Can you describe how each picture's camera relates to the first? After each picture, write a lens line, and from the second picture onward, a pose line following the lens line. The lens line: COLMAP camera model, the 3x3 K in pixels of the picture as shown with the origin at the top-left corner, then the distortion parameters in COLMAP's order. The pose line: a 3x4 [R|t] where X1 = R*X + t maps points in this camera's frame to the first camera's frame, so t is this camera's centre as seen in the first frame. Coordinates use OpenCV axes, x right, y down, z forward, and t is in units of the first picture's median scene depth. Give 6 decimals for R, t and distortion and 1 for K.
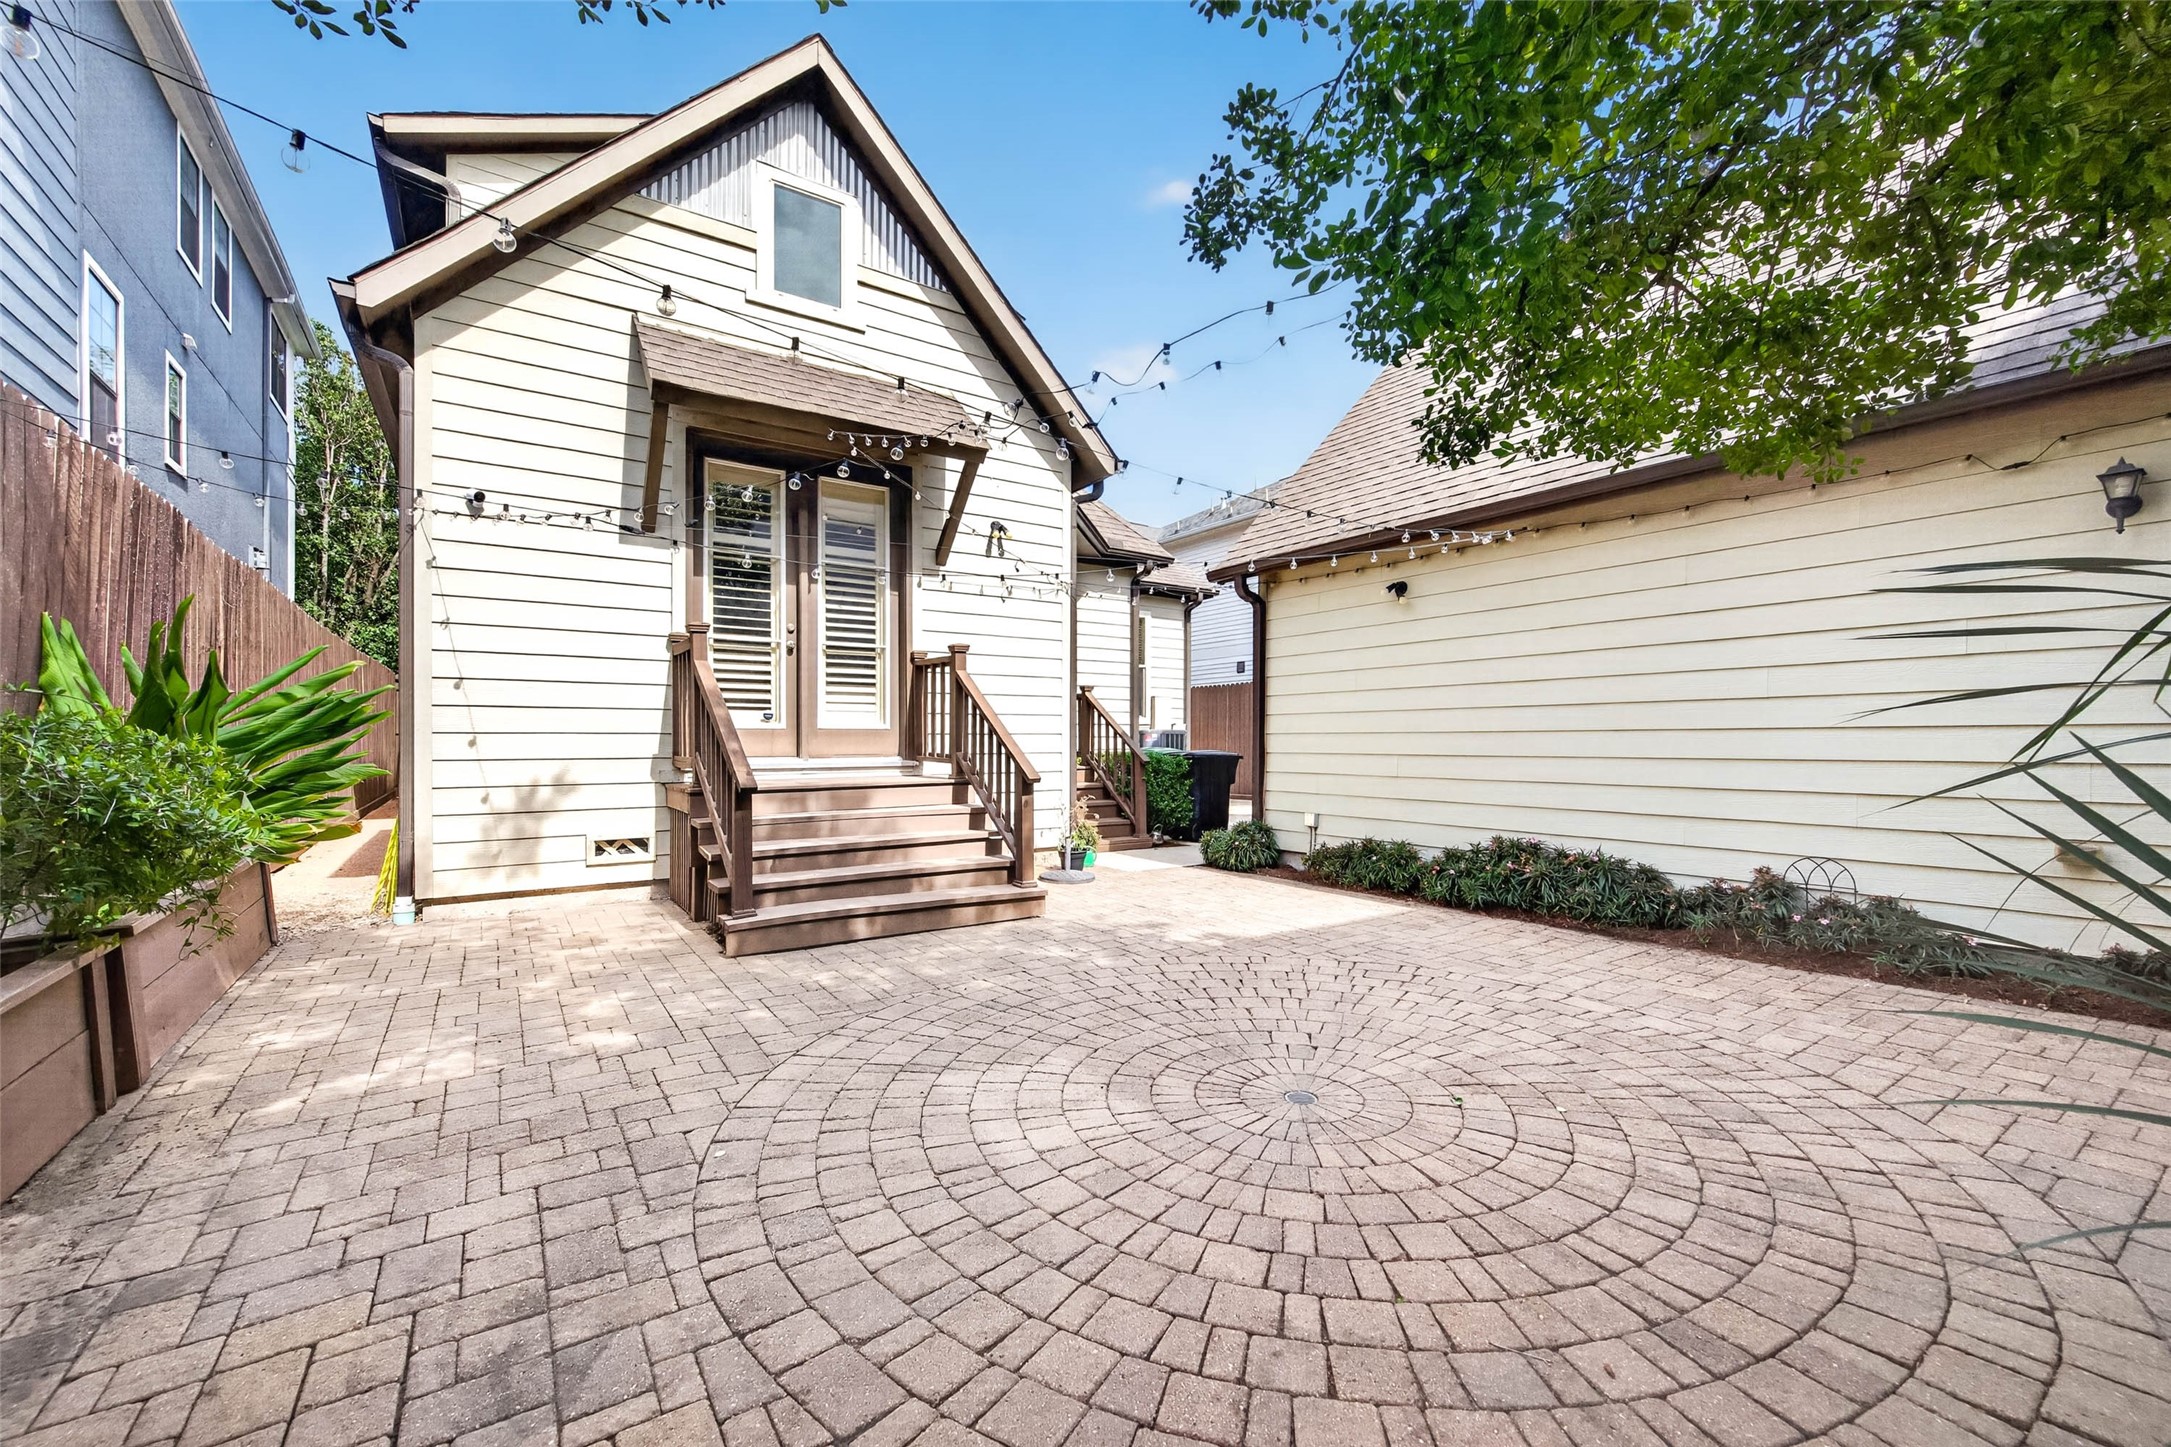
lens RADIAL K [[880.8, 0, 1090.2], [0, 880.8, 736.2], [0, 0, 1]] dist [-0.002294, -0.000156]
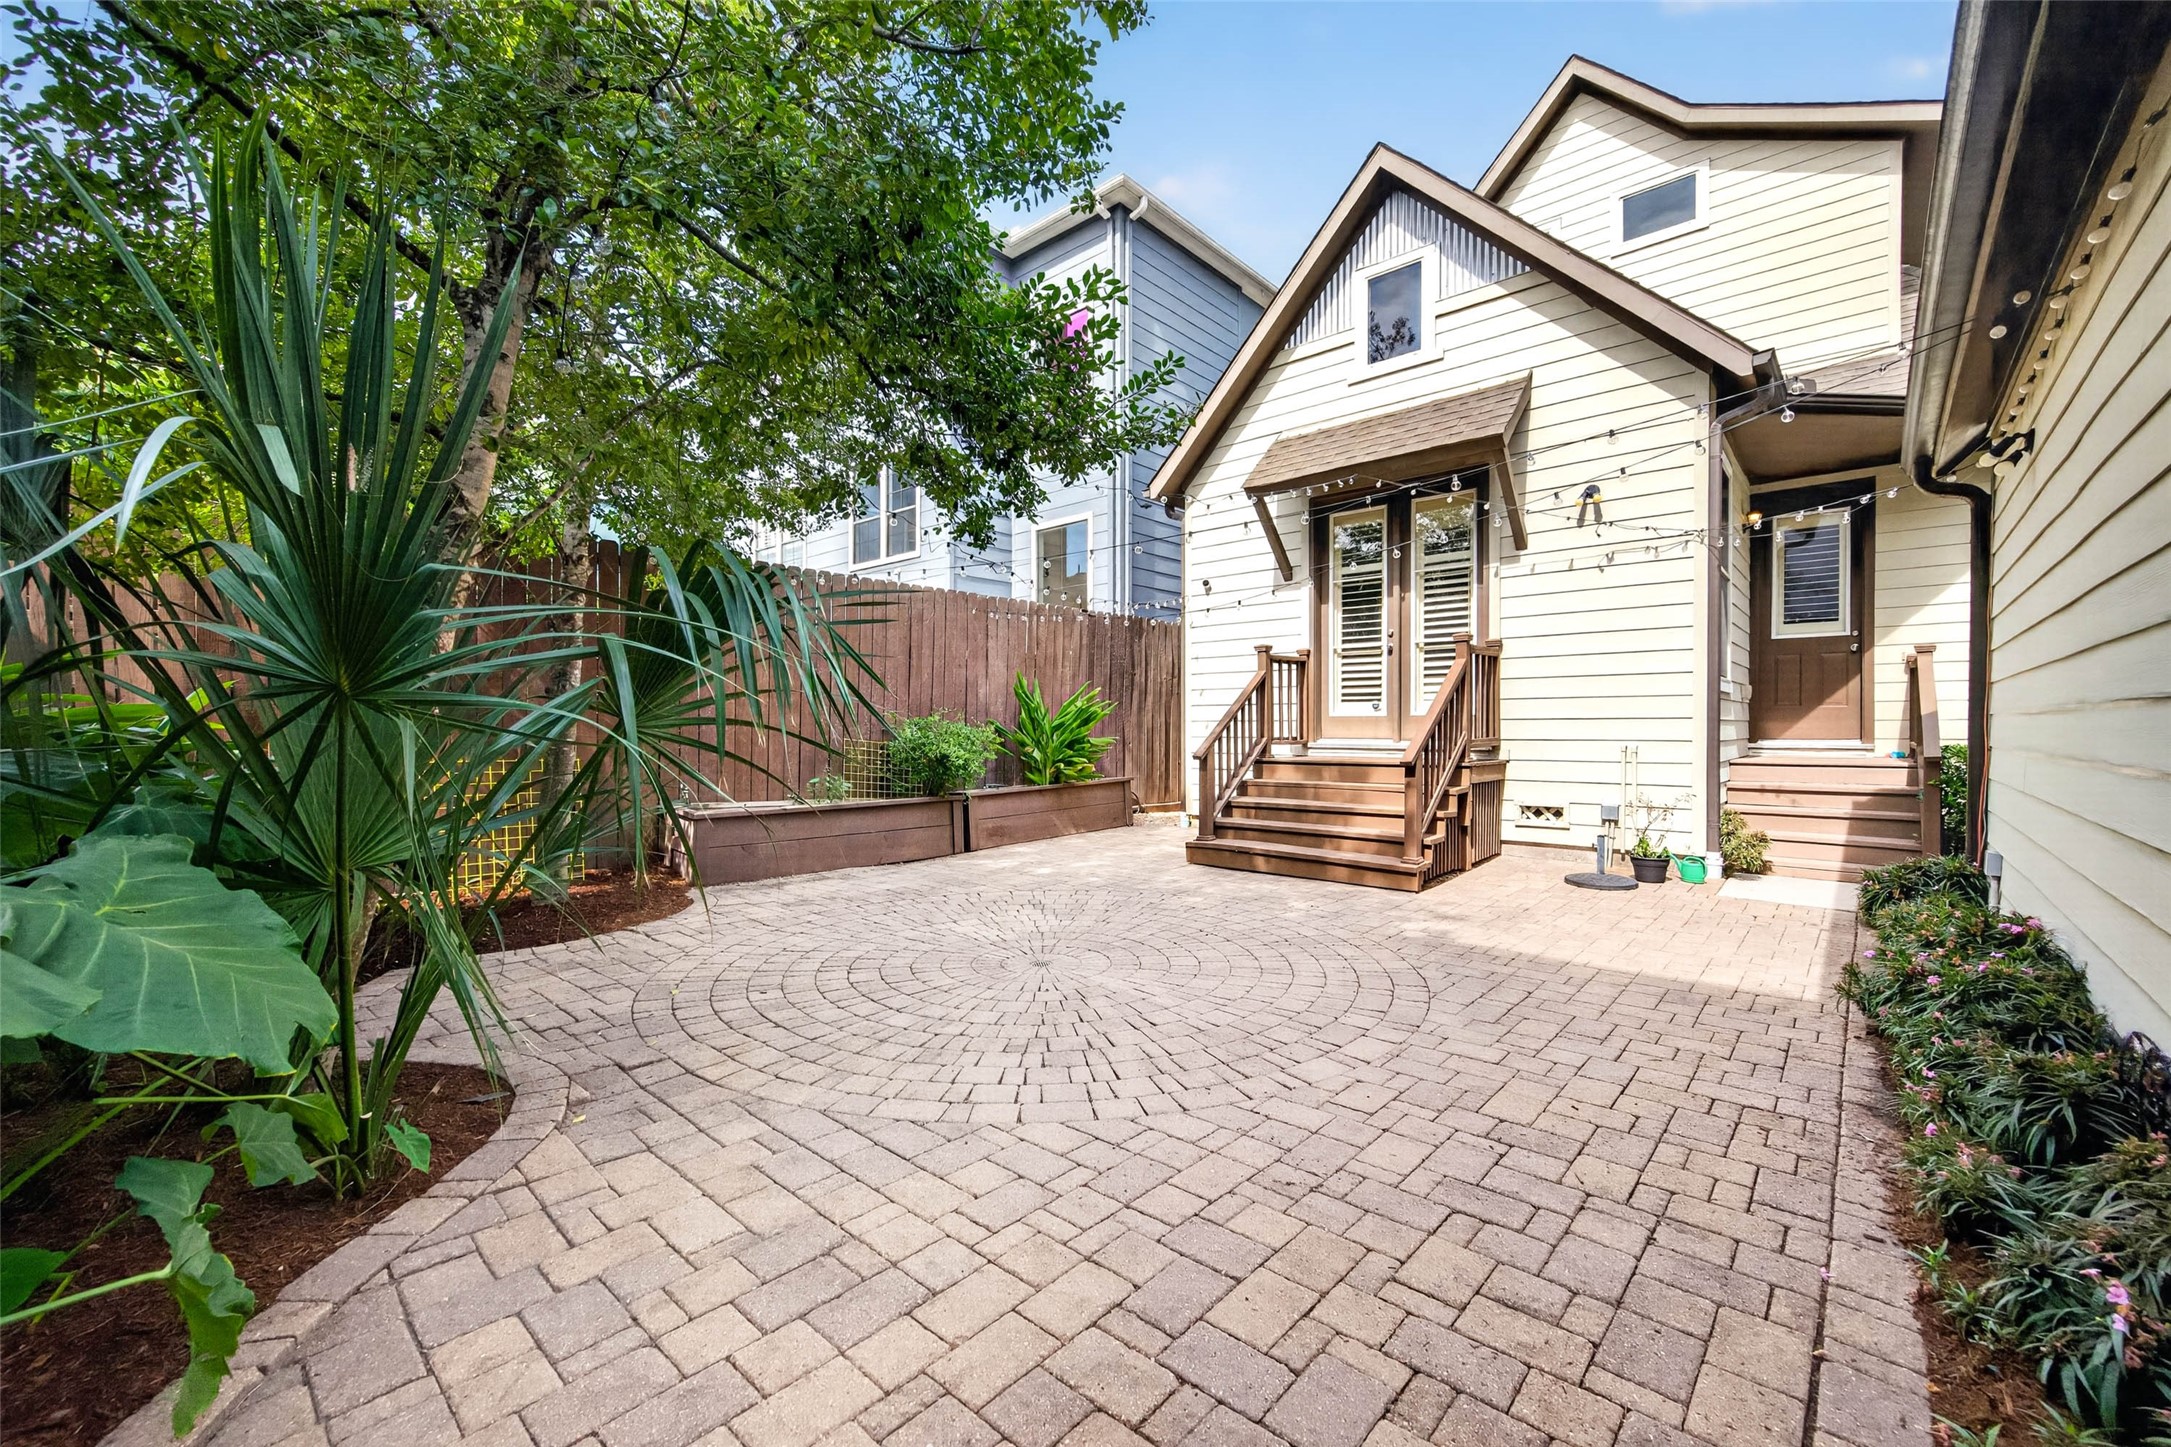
lens RADIAL K [[880.8, 0, 1084.0], [0, 880.8, 721.5], [0, 0, 1]] dist [-0.002294, -0.000156]
pose [[0.224592, -0.003746, -0.974446, 1.012555], [0.008735, 0.999960, -0.001831, -0.003264], [0.974414, -0.008100, 0.224616, 0.425927]]
